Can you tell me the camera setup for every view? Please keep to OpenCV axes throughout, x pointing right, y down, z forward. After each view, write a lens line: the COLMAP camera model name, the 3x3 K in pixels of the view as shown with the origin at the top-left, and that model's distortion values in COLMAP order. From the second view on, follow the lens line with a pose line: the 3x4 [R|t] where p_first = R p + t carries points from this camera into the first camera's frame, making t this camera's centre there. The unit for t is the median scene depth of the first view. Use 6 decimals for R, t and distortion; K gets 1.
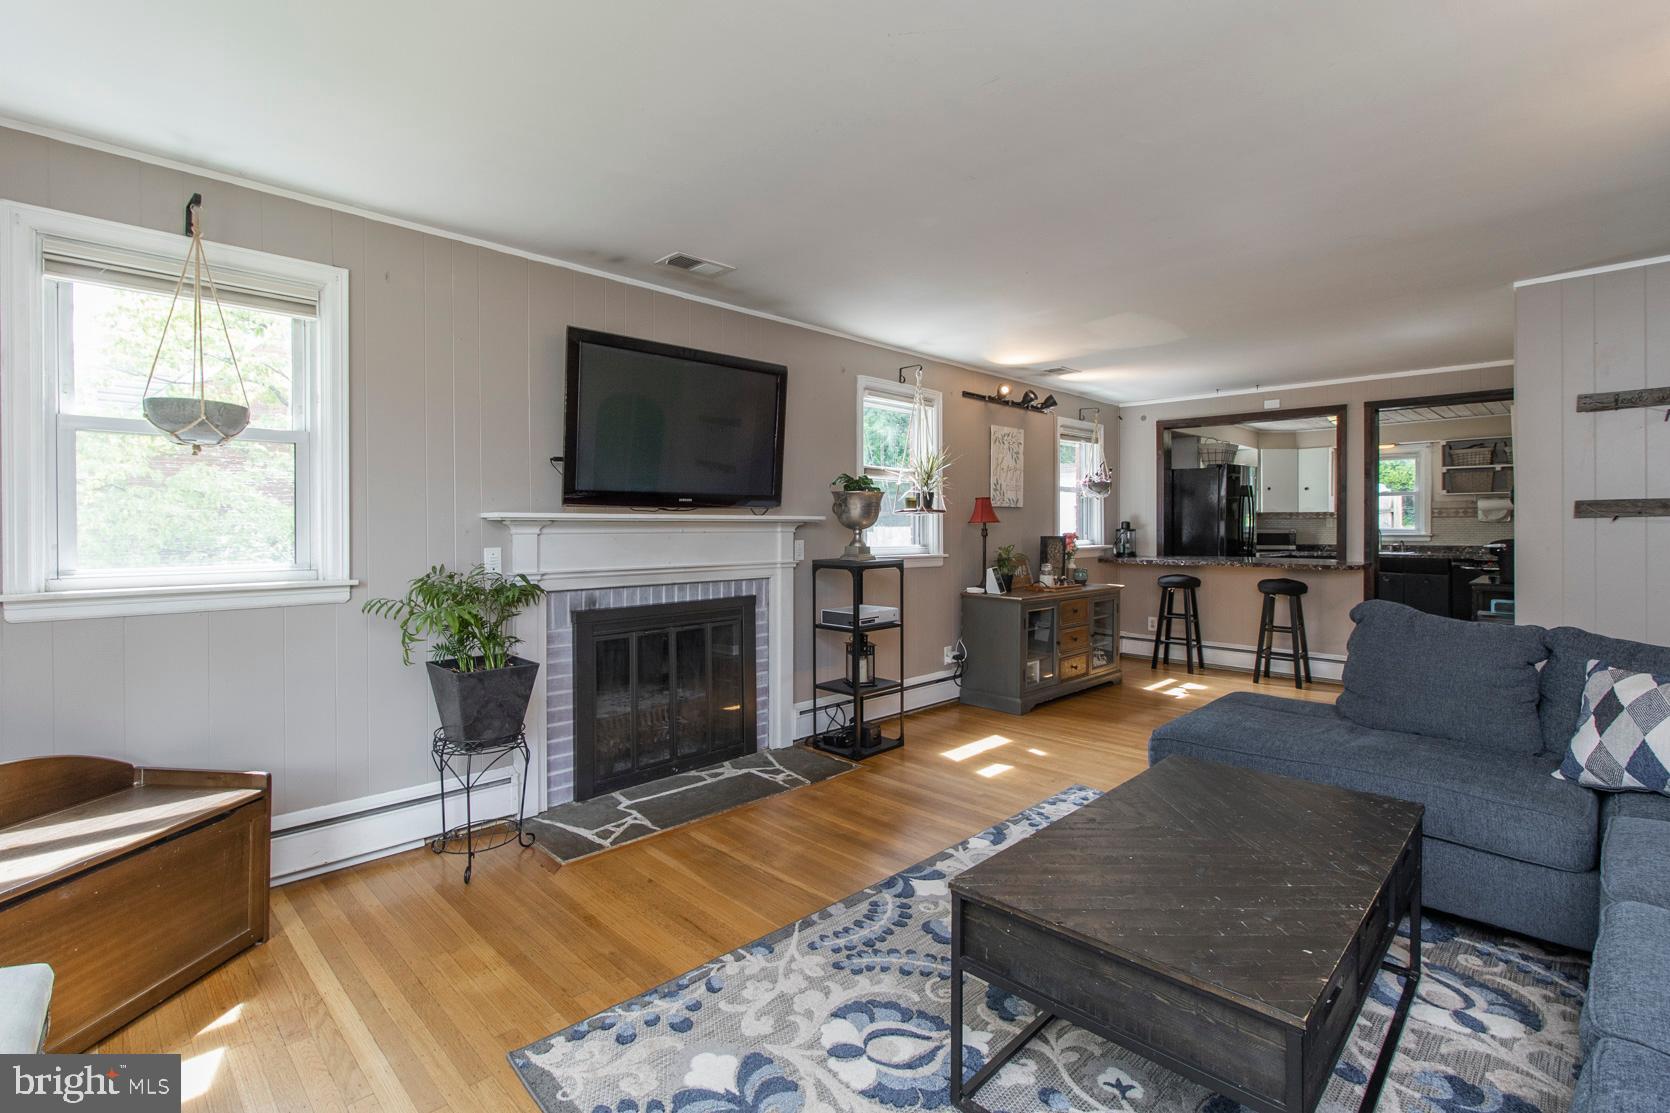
lens RADIAL K [[765.8, 0, 843.2], [0, 765.8, 533.1], [0, 0, 1]] dist [0.002455, 0.000225]
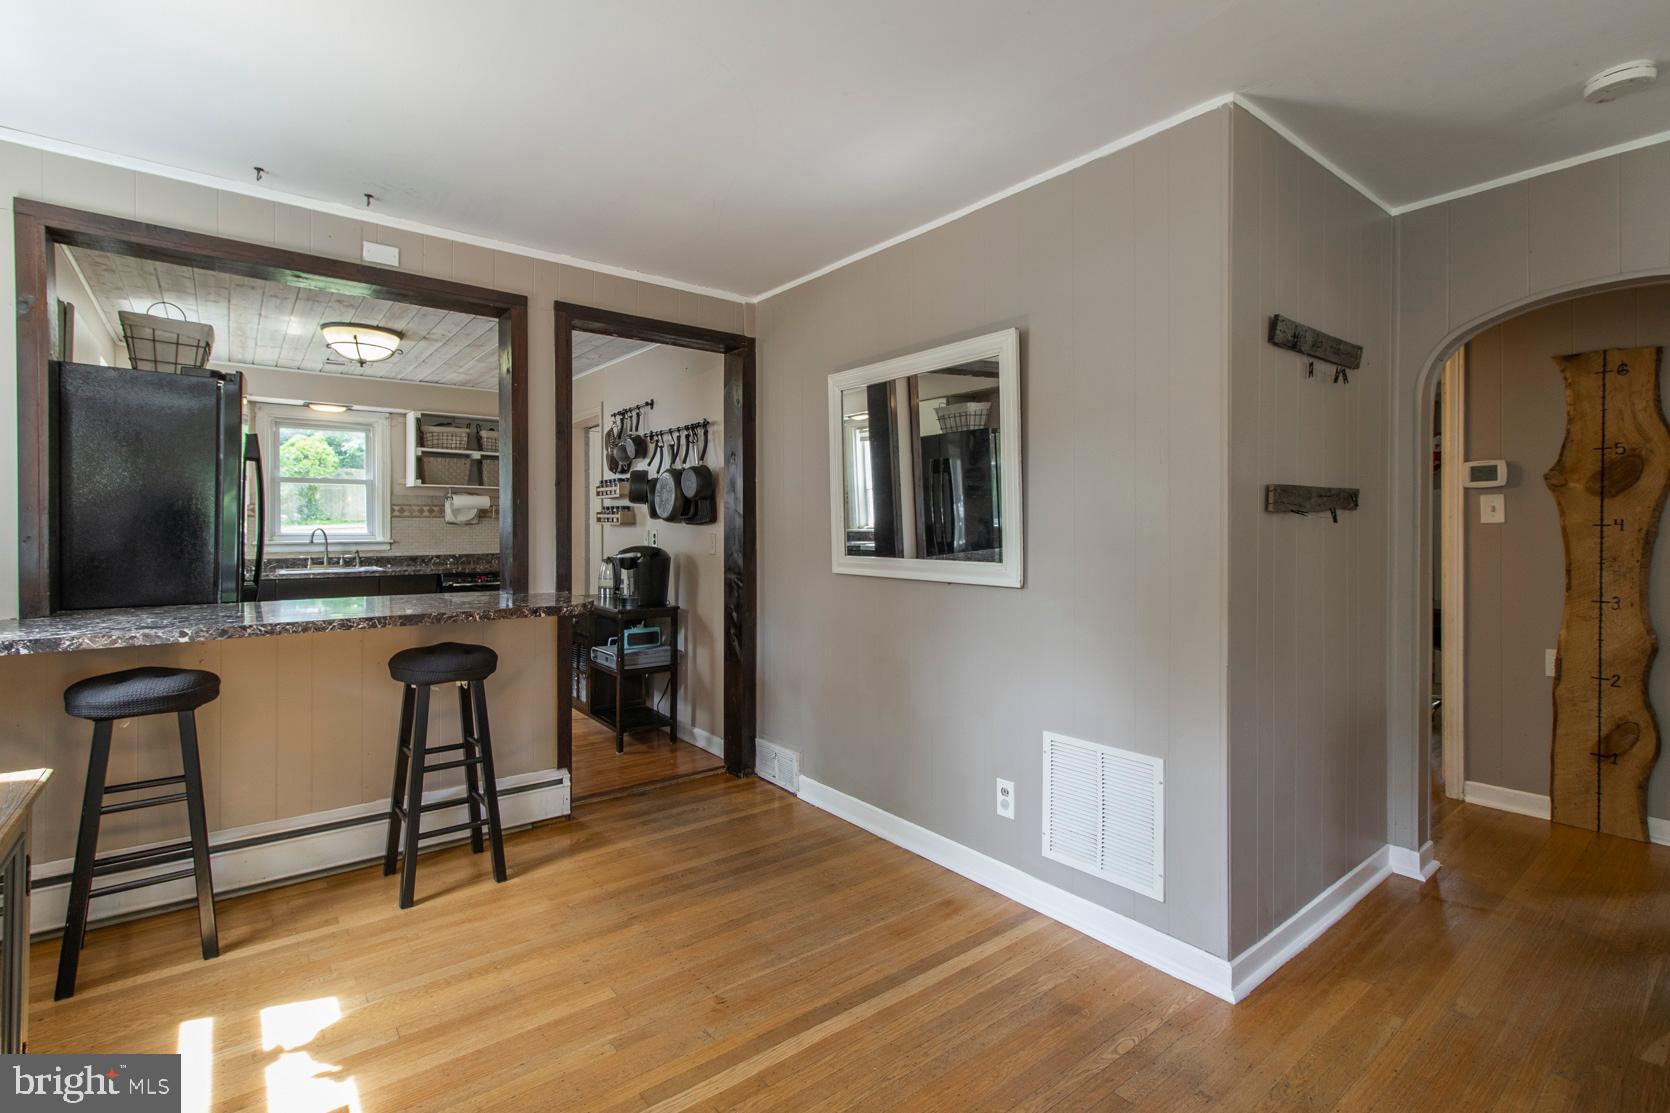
lens RADIAL K [[802.9, 0, 811.2], [0, 802.9, 530.8], [0, 0, 1]] dist [-0.000657, -0.000154]
pose [[0.172369, 0.001130, 0.985032, 0.099177], [0.007916, 0.999965, -0.002533, -0.002539], [-0.985001, 0.008234, 0.172354, 0.509701]]
